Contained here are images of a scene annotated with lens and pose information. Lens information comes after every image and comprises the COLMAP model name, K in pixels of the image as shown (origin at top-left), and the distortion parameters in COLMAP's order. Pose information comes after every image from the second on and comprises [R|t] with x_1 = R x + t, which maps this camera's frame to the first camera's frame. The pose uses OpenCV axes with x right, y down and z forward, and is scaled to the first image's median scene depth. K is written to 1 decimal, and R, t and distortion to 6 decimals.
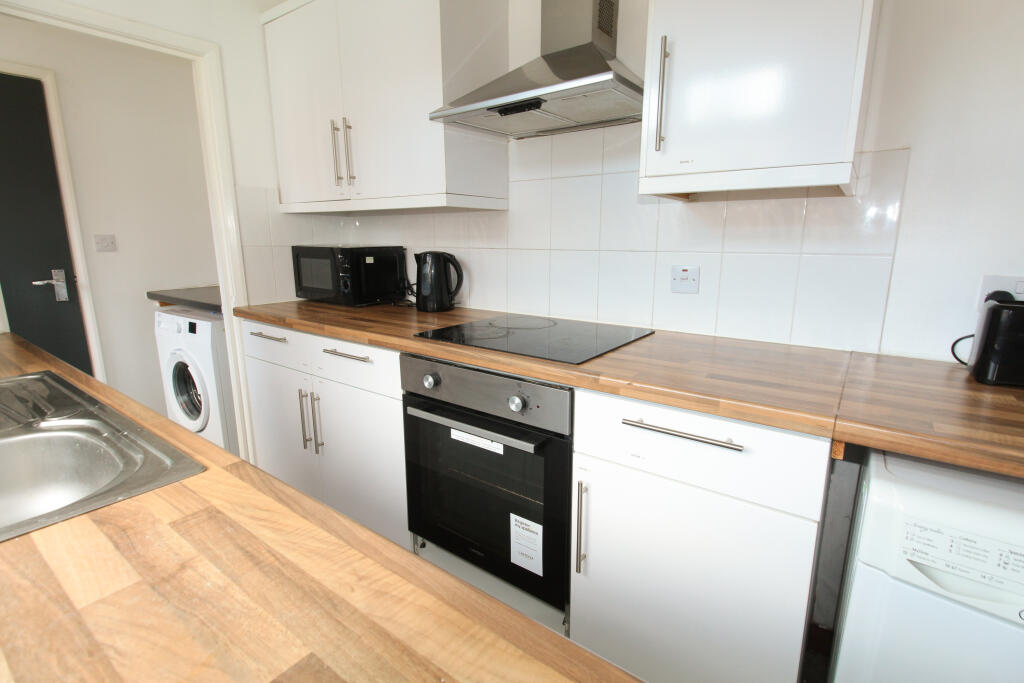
lens RADIAL K [[479.1, 0, 512.0], [0, 479.1, 341.5], [0, 0, 1]] dist [0.017831, -0.013881]
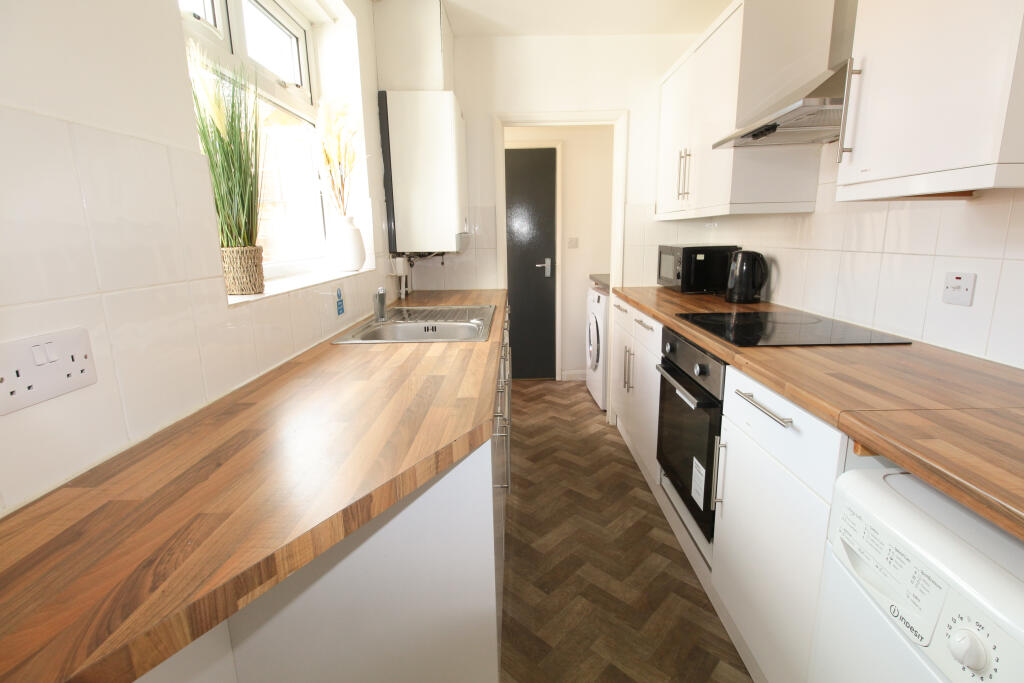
lens RADIAL K [[479.1, 0, 512.0], [0, 479.1, 341.5], [0, 0, 1]] dist [0.017831, -0.013881]
pose [[0.581435, 0.164894, -0.796707, 0.566181], [-0.154524, 0.983803, 0.090846, 0.009911], [0.798783, 0.070290, 0.597498, -0.146925]]
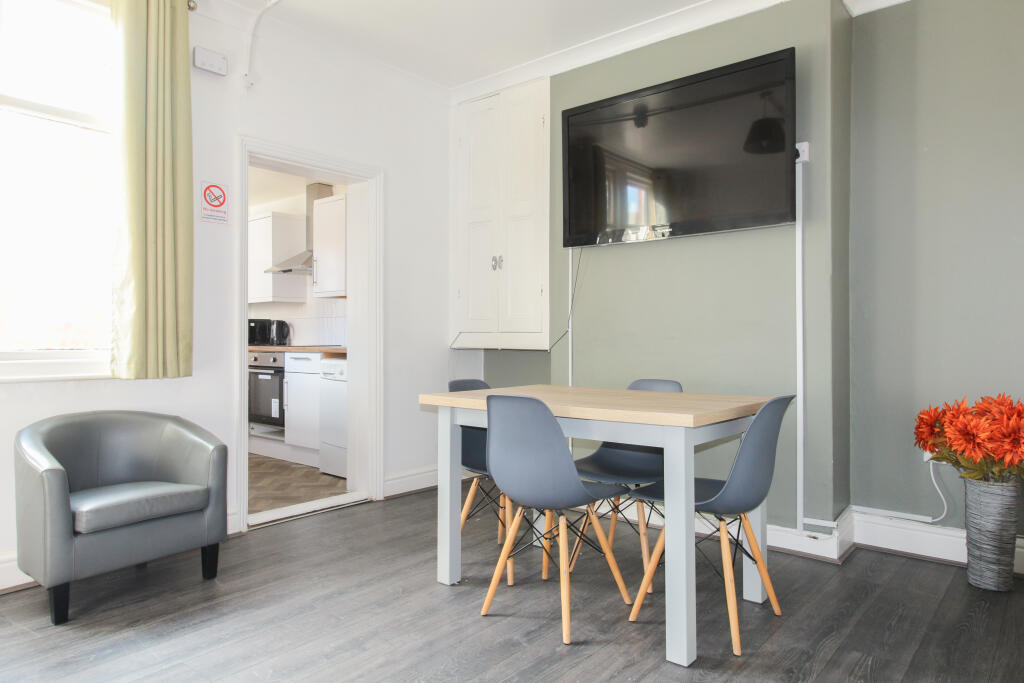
lens RADIAL K [[652.7, 0, 512.0], [0, 652.7, 341.5], [0, 0, 1]] dist [-0.002427, -0.000326]
pose [[0.996018, 0.000935, -0.089148, 1.544223], [-0.019549, 0.977900, -0.208158, 0.685611], [0.086983, 0.209072, 0.974024, -2.440022]]
